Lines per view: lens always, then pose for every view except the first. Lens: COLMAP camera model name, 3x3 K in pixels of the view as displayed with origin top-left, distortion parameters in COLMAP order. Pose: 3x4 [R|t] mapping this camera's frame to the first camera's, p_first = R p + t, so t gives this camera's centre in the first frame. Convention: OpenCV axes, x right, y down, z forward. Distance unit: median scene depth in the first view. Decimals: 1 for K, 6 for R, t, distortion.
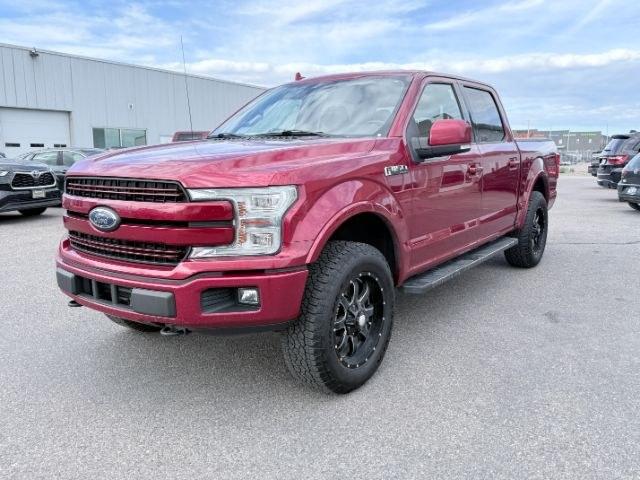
lens RADIAL K [[534.2, 0, 317.4], [0, 534.2, 240.1], [0, 0, 1]] dist [-0.005308, 0.009178]
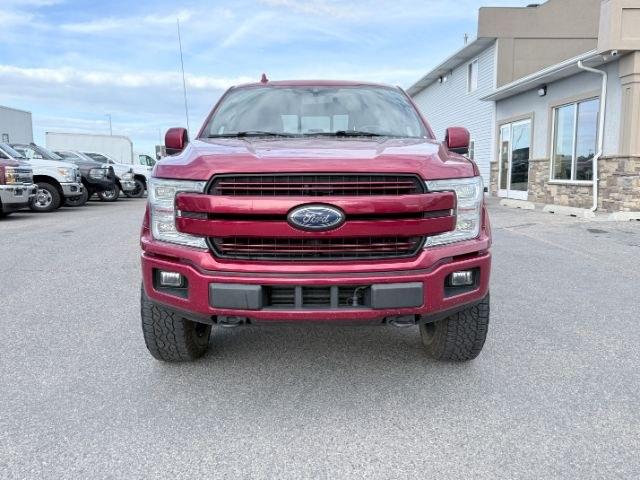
lens RADIAL K [[554.5, 0, 319.8], [0, 554.5, 263.3], [0, 0, 1]] dist [0.010150, 0.001864]
pose [[0.802161, -0.101647, 0.588392, -0.983703], [0.098684, 0.994421, 0.037254, 0.003464], [-0.588897, 0.028181, 0.807717, 0.239846]]
